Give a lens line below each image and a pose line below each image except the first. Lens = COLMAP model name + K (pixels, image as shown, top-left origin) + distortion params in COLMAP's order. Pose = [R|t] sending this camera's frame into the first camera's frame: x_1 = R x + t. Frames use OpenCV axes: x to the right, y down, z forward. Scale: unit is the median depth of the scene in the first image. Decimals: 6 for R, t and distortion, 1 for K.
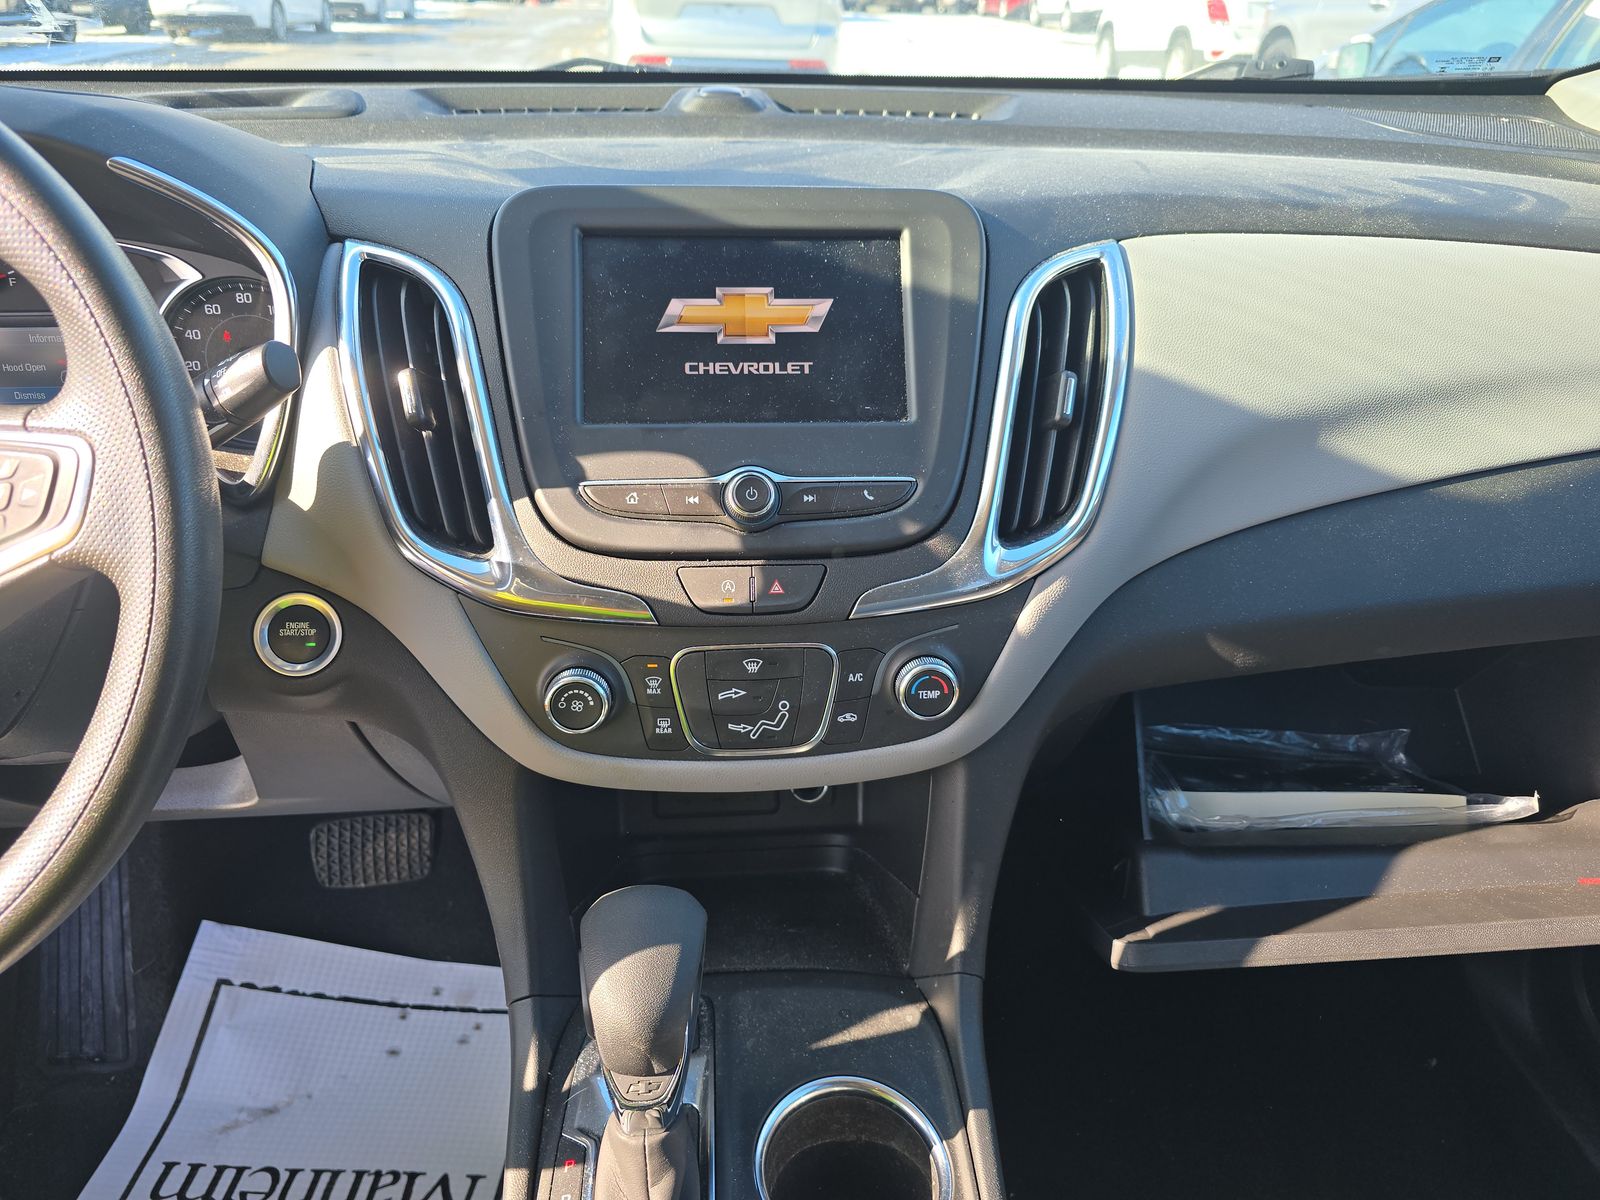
lens RADIAL K [[1057.3, 0, 800.0], [0, 1057.3, 600.0], [0, 0, 1]] dist [0.073450, -0.059384]
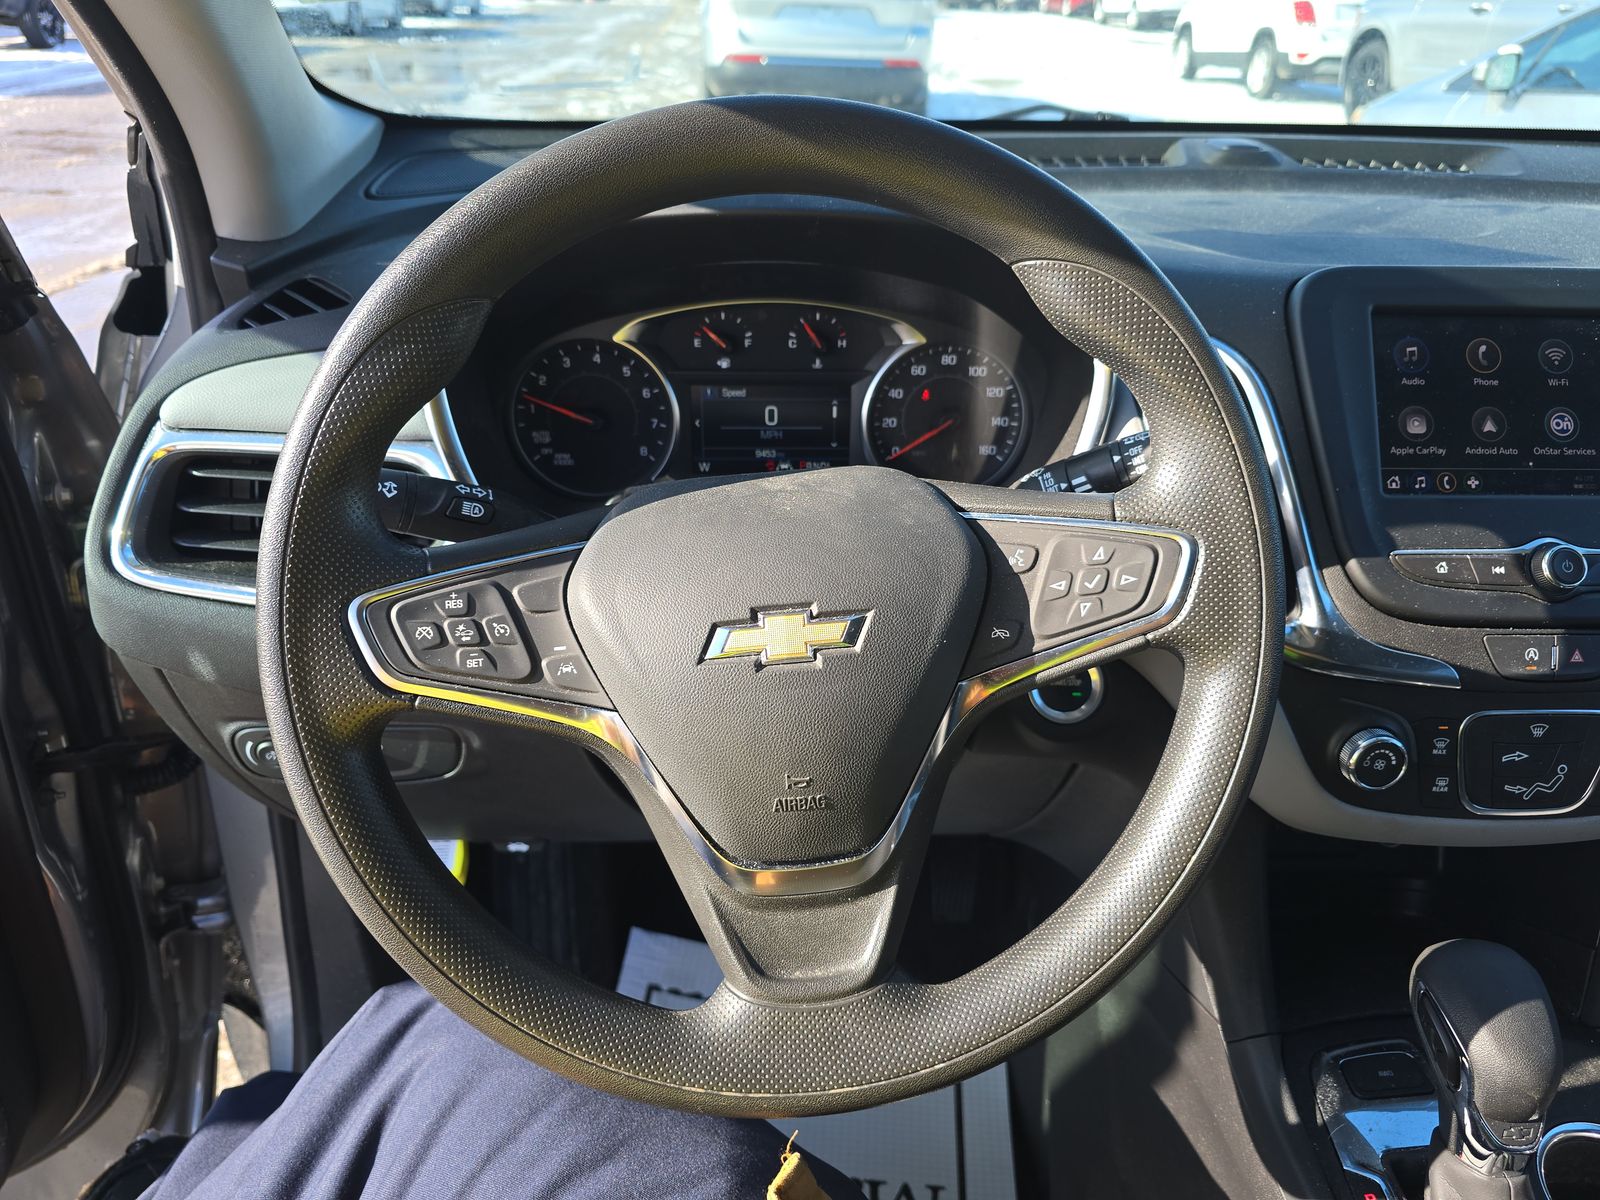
lens RADIAL K [[1079.4, 0, 800.0], [0, 1079.4, 600.0], [0, 0, 1]] dist [0.024292, -0.008952]
pose [[0.999302, 0.023120, -0.029334, -0.369106], [-0.023123, 0.999733, 0.000239, -0.024319], [0.029332, 0.000440, 0.999570, -0.043108]]
